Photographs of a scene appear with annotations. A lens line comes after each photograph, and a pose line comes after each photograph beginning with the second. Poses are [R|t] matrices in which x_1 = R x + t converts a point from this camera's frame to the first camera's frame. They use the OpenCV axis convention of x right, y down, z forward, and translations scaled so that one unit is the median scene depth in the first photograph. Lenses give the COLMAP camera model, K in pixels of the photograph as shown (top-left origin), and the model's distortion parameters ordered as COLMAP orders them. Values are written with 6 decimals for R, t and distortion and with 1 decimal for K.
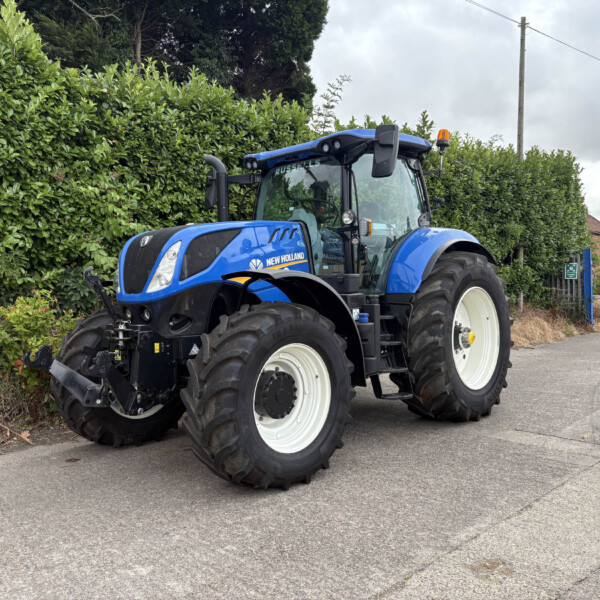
lens RADIAL K [[611.5, 0, 300.0], [0, 611.5, 300.0], [0, 0, 1]] dist [0.107723, -0.221776]
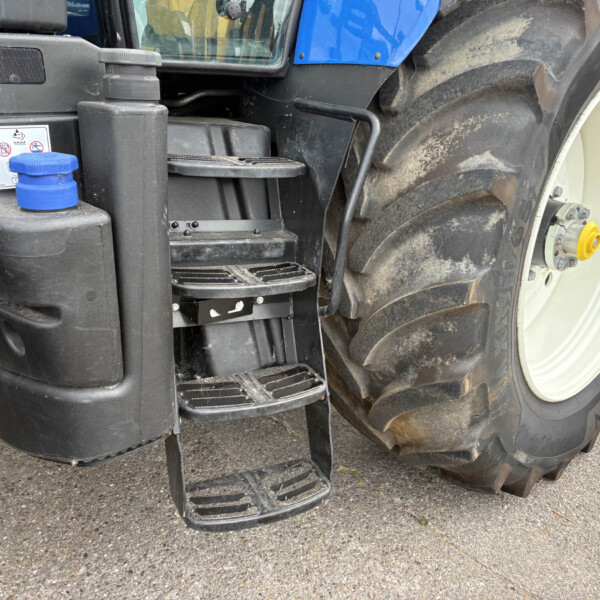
lens RADIAL K [[611.5, 0, 300.0], [0, 611.5, 300.0], [0, 0, 1]] dist [0.107723, -0.221776]
pose [[0.993411, 0.095131, -0.063910, 0.172881], [-0.069737, 0.944299, 0.321615, -0.001122], [0.090945, -0.315039, 0.944711, 0.751222]]
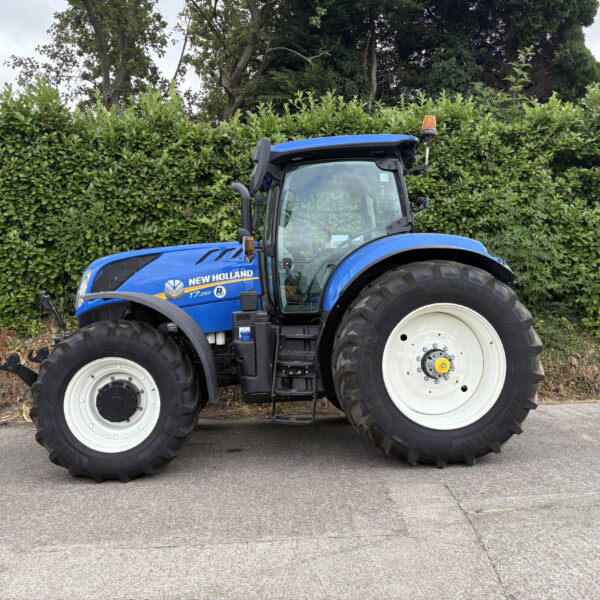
lens RADIAL K [[611.5, 0, 300.0], [0, 611.5, 300.0], [0, 0, 1]] dist [0.107723, -0.221776]
pose [[0.726700, 0.002339, -0.686951, 0.776375], [-0.003555, 0.999994, -0.000356, -0.027135], [0.686946, 0.002701, 0.726703, 0.303563]]
